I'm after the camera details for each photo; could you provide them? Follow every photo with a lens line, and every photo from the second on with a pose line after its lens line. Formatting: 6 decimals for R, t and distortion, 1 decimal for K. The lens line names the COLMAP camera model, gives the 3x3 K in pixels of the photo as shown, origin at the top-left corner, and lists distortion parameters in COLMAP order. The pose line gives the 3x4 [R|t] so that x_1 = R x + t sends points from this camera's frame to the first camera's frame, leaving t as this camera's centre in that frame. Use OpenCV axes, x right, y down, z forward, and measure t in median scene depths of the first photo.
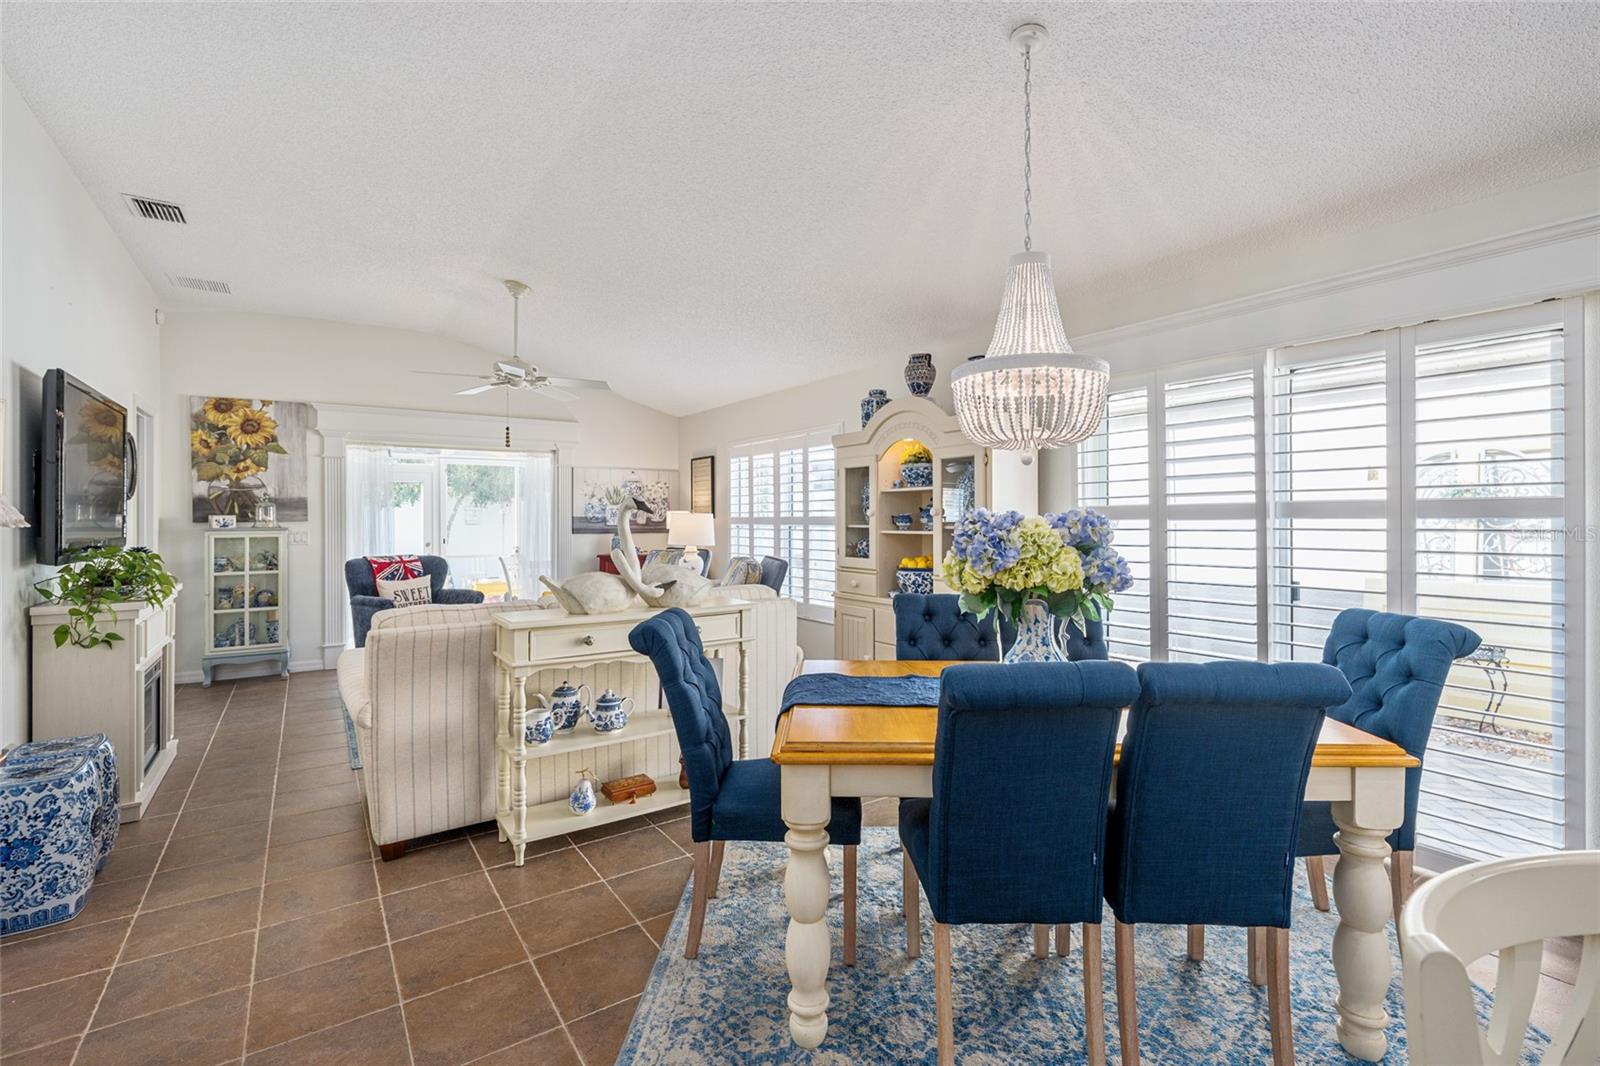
lens RADIAL K [[722.9, 0, 808.9], [0, 722.9, 518.4], [0, 0, 1]] dist [0.001233, 0.000201]
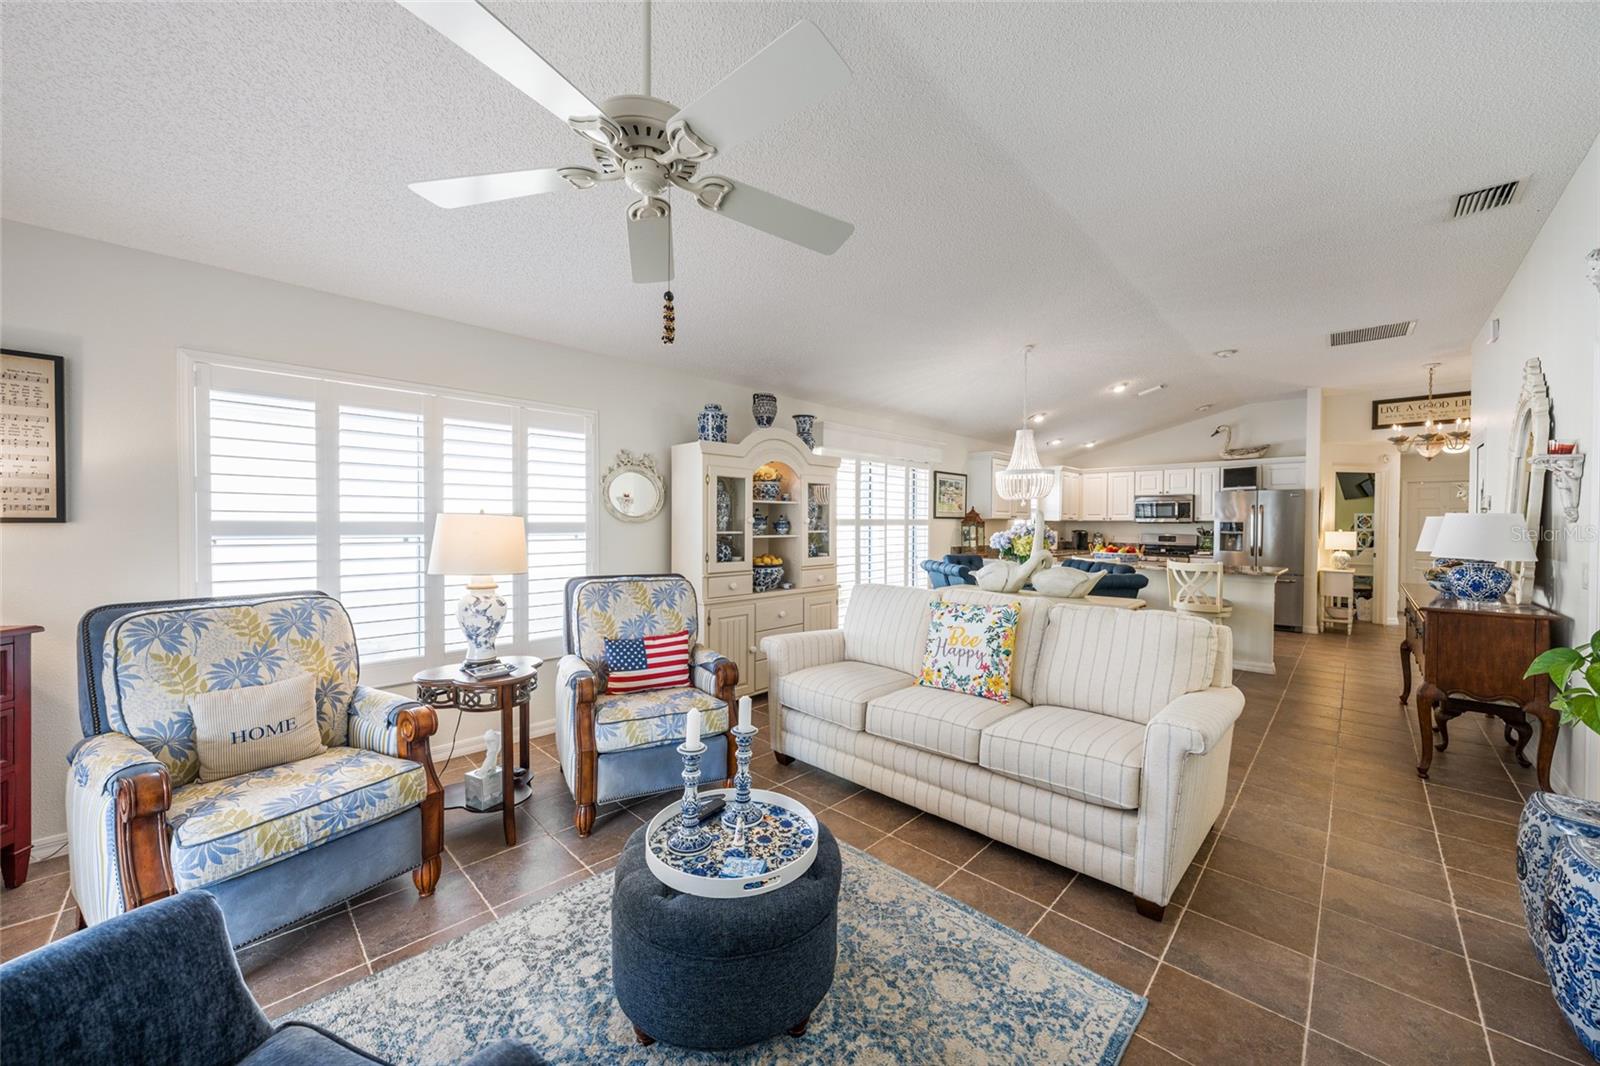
lens RADIAL K [[578.6, 0, 807.5], [0, 578.6, 530.8], [0, 0, 1]] dist [-0.000564, -0.000105]
pose [[-0.199089, -0.011377, 0.979915, -0.645603], [-0.004456, 0.999933, 0.010704, -0.000937], [-0.979971, -0.002236, -0.199126, 0.864546]]
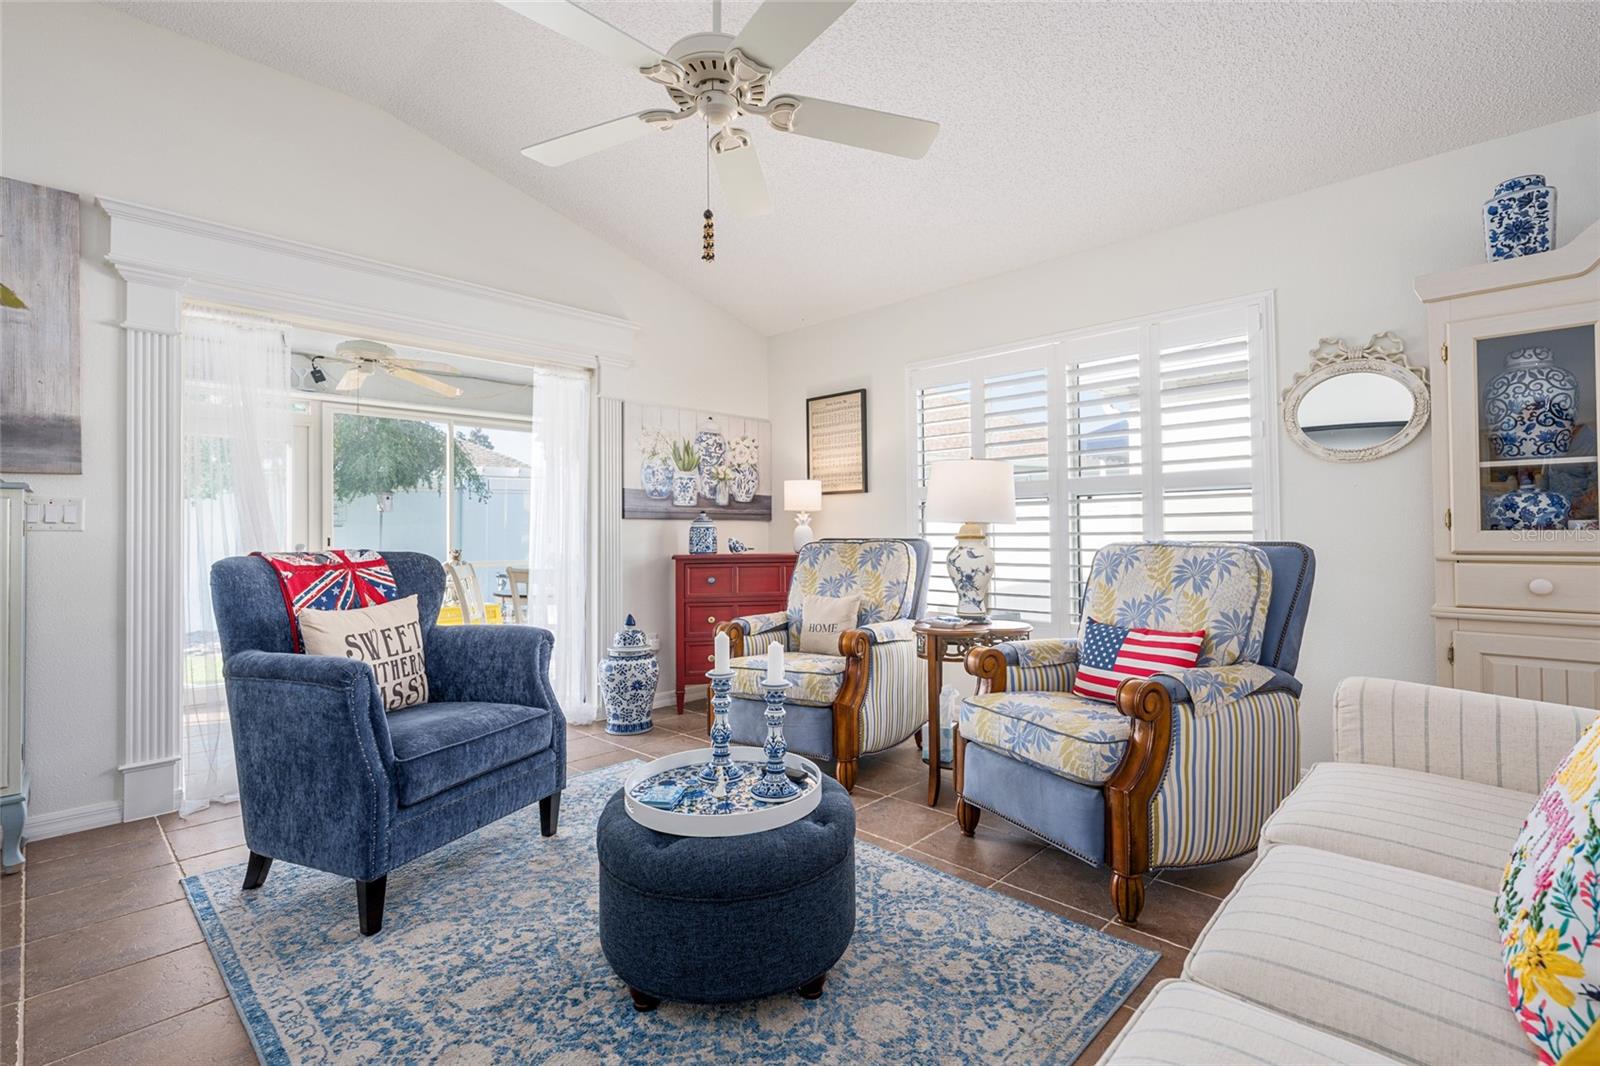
lens RADIAL K [[734.2, 0, 806.6], [0, 734.2, 523.8], [0, 0, 1]] dist [0.000041, -0.000206]
pose [[0.978283, -0.003372, 0.207245, -0.391372], [0.006654, 0.999863, -0.015142, 0.044395], [-0.207165, 0.016192, 0.978172, 0.525812]]
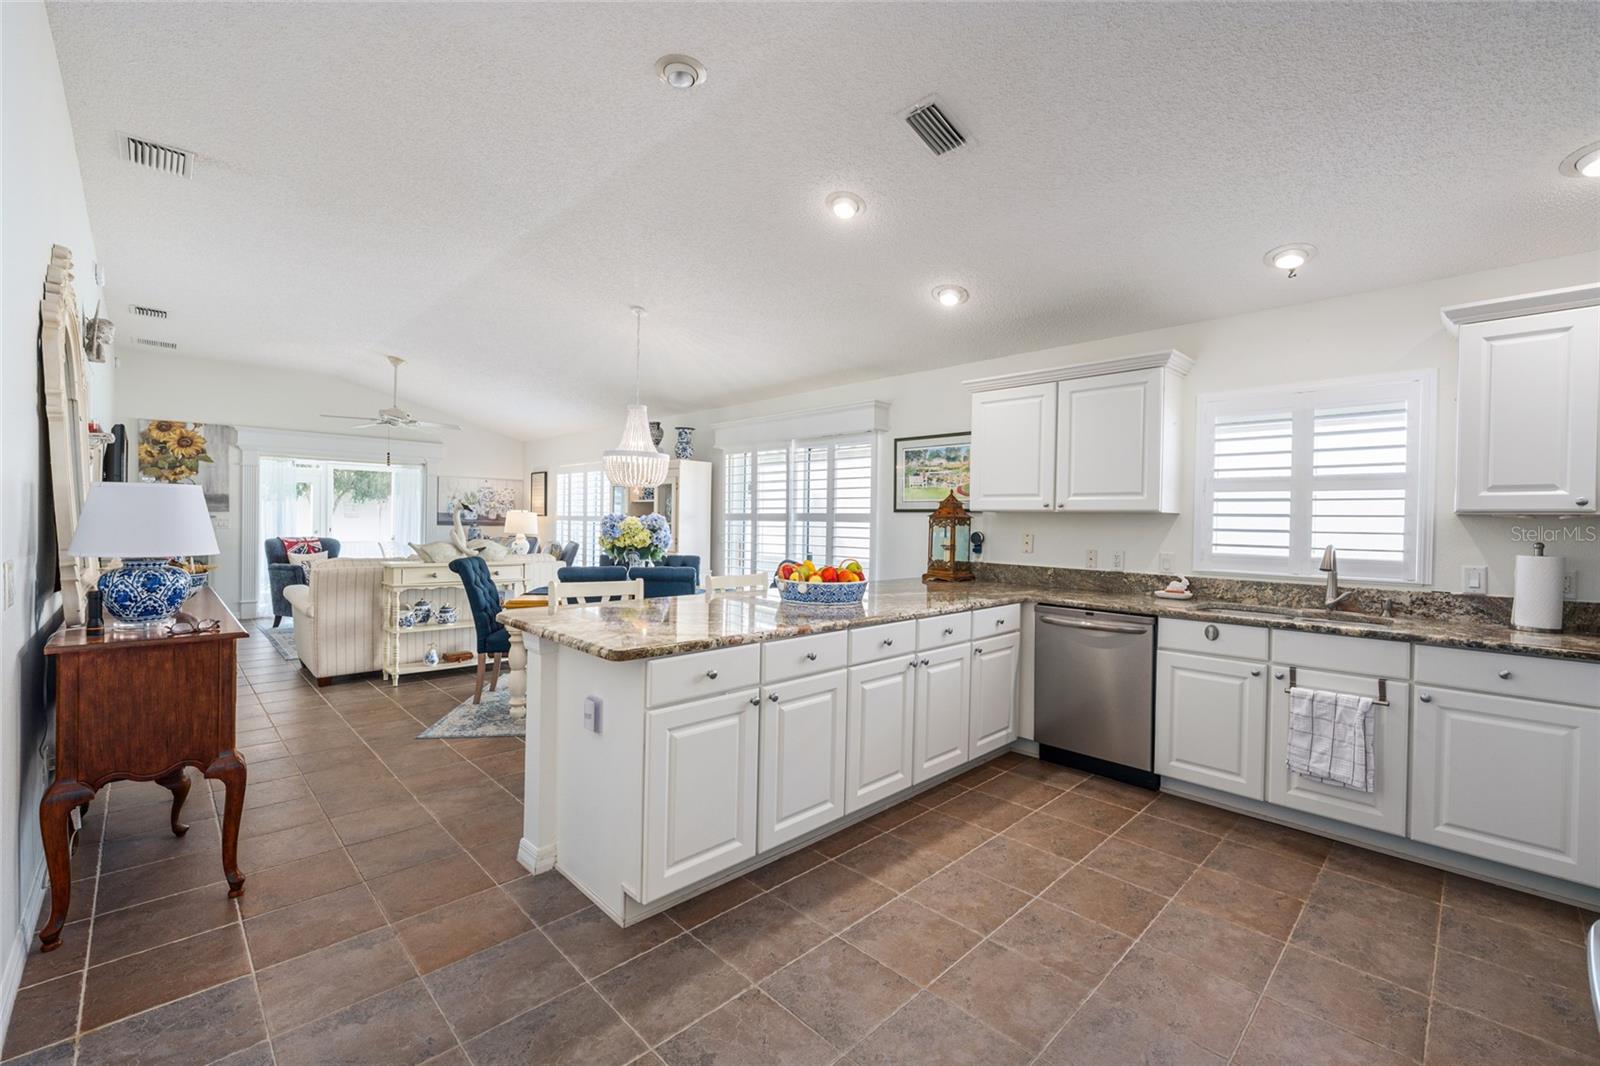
lens RADIAL K [[669.9, 0, 805.1], [0, 669.9, 530.1], [0, 0, 1]] dist [0.000826, -0.000301]
pose [[0.985369, 0.018333, 0.169448, 0.185655], [-0.020707, 0.999711, 0.012250, 0.001080], [-0.169175, -0.015580, 0.985463, -0.475182]]
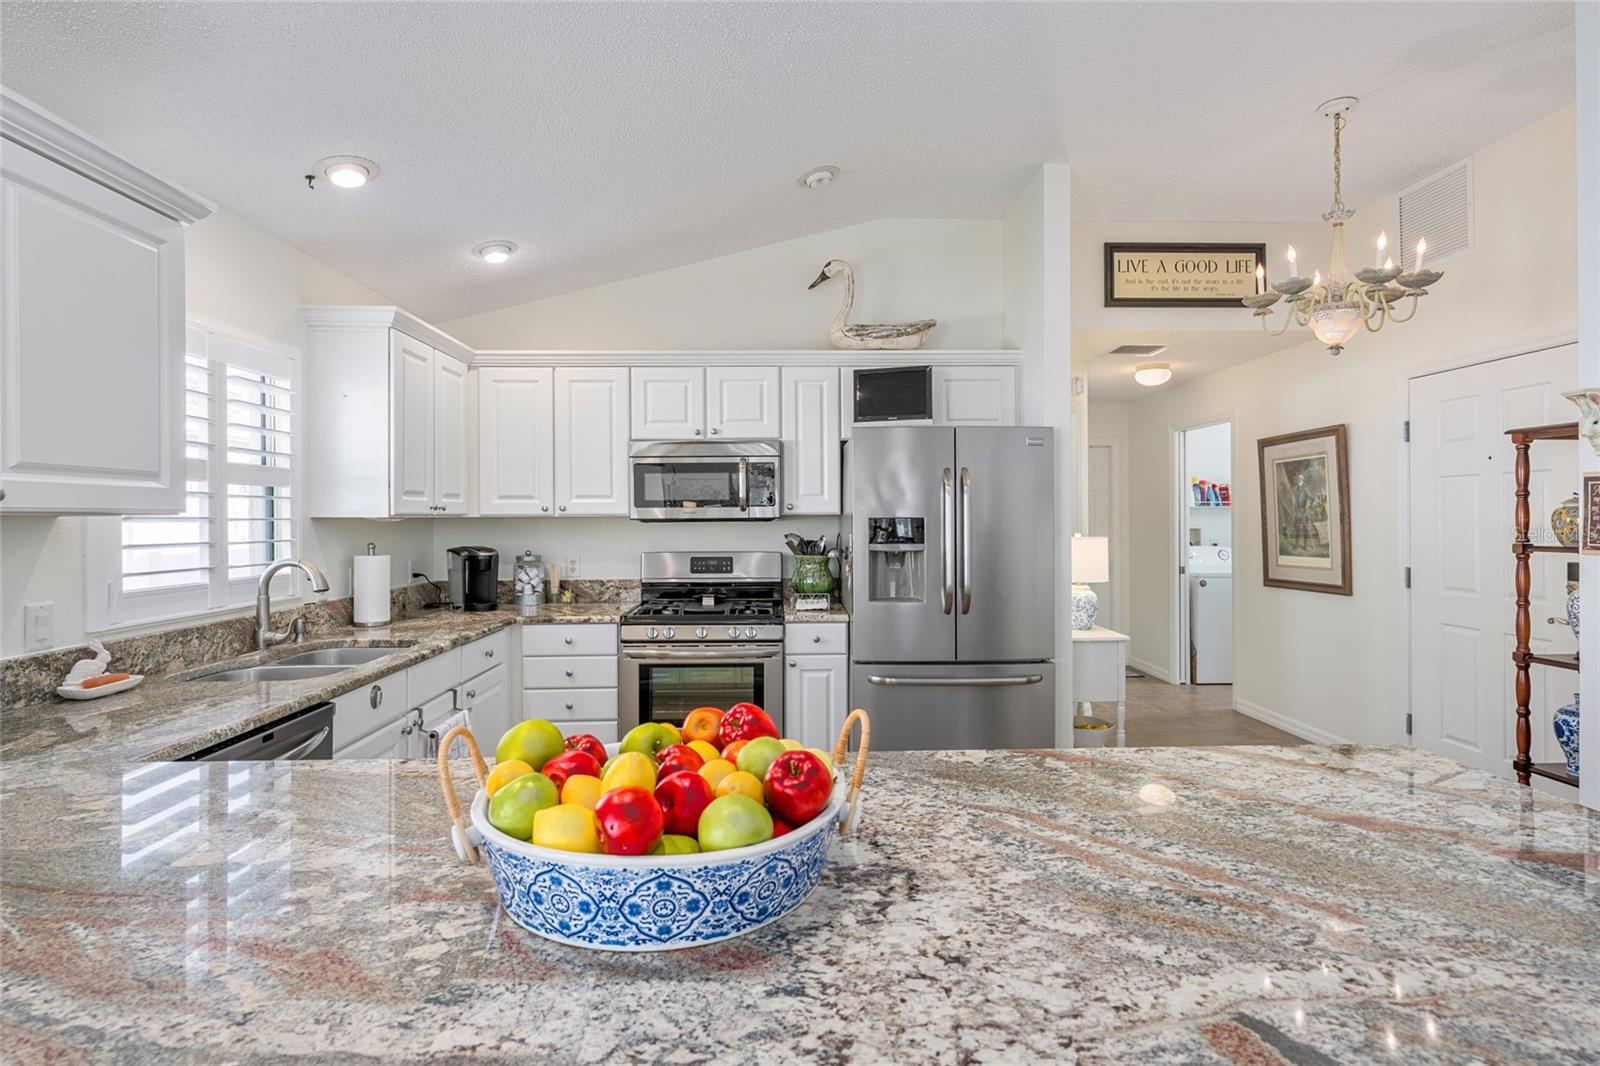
lens RADIAL K [[784.6, 0, 800.4], [0, 784.6, 520.8], [0, 0, 1]] dist [0.001635, -0.000602]
pose [[-0.840842, 0.006486, 0.541241, 0.178572], [0.009075, 0.999957, 0.002116, -0.010050], [-0.541204, 0.006691, -0.840865, 0.215518]]
